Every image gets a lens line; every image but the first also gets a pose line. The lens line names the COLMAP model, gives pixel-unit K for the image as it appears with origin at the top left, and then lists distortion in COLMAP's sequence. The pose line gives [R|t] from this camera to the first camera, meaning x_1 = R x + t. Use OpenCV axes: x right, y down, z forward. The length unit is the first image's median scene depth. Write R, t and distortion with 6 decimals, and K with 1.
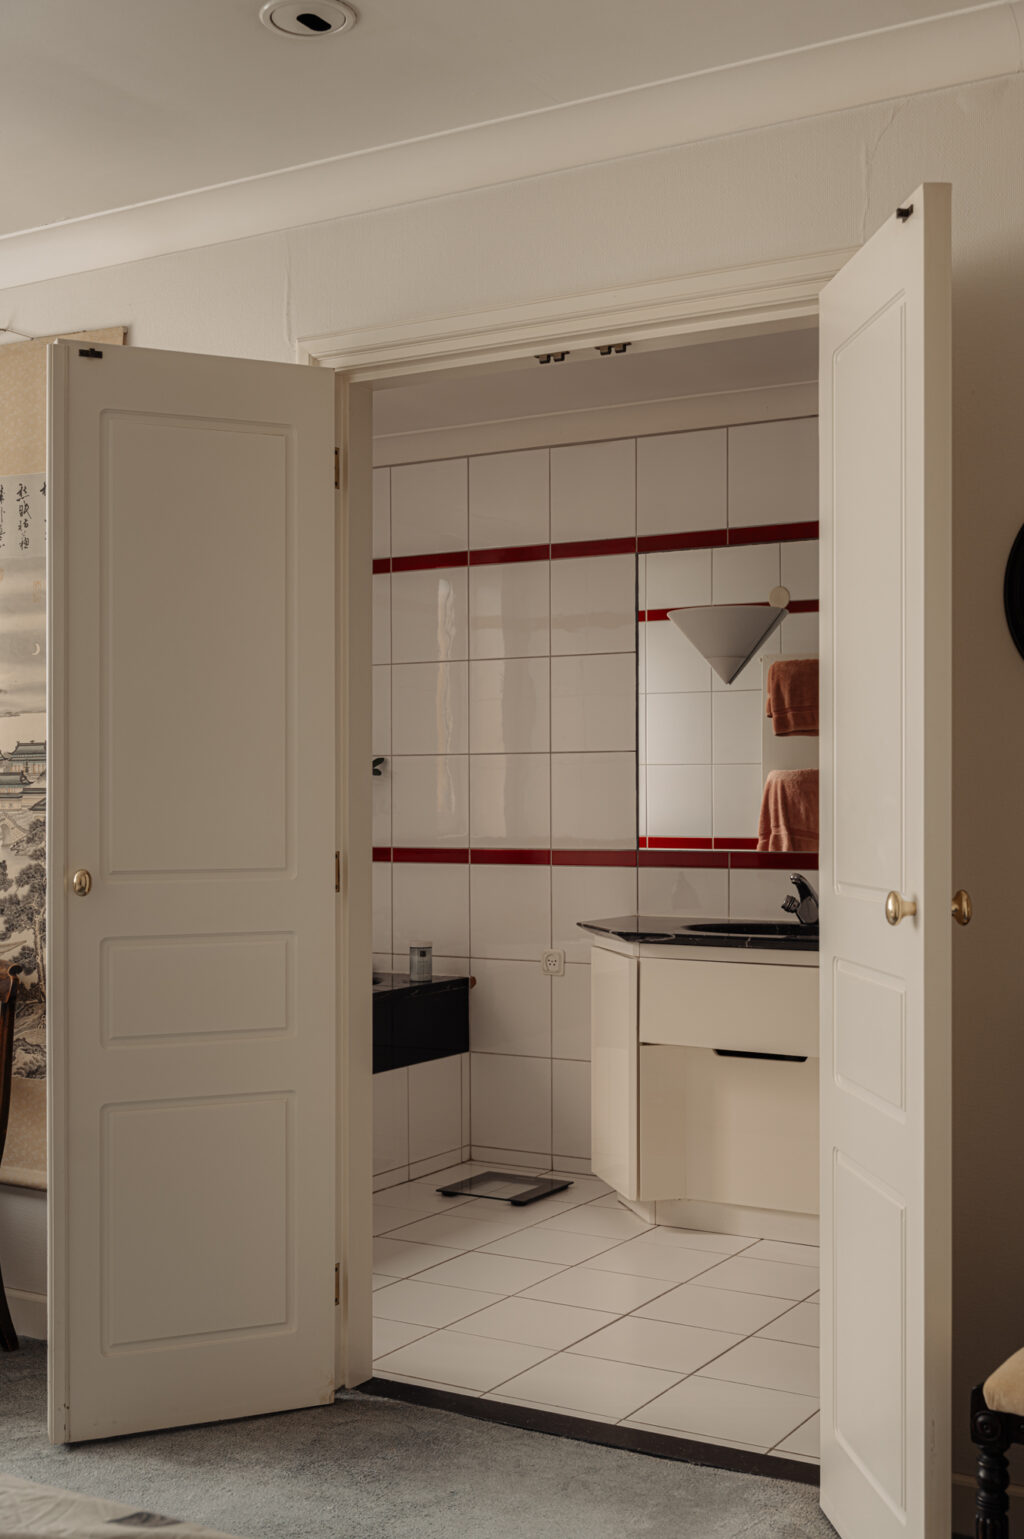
lens RADIAL K [[1780.2, 0, 512.0], [0, 1780.2, 769.5], [0, 0, 1]] dist [0.000229, -0.000236]
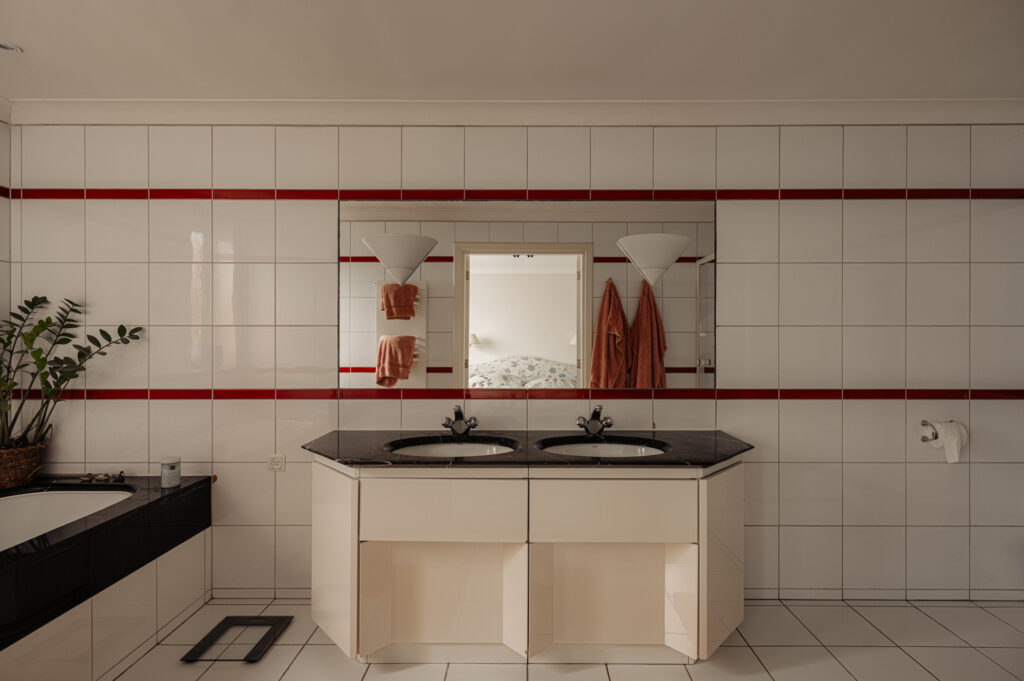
lens RADIAL K [[479.9, 0, 512.0], [0, 479.9, 340.5], [0, 0, 1]] dist [0.005886, -0.000247]
pose [[0.861292, 0.003774, 0.508095, -0.012809], [-0.013397, 0.999793, 0.015284, -0.005625], [-0.507933, -0.019971, 0.861165, 0.534792]]
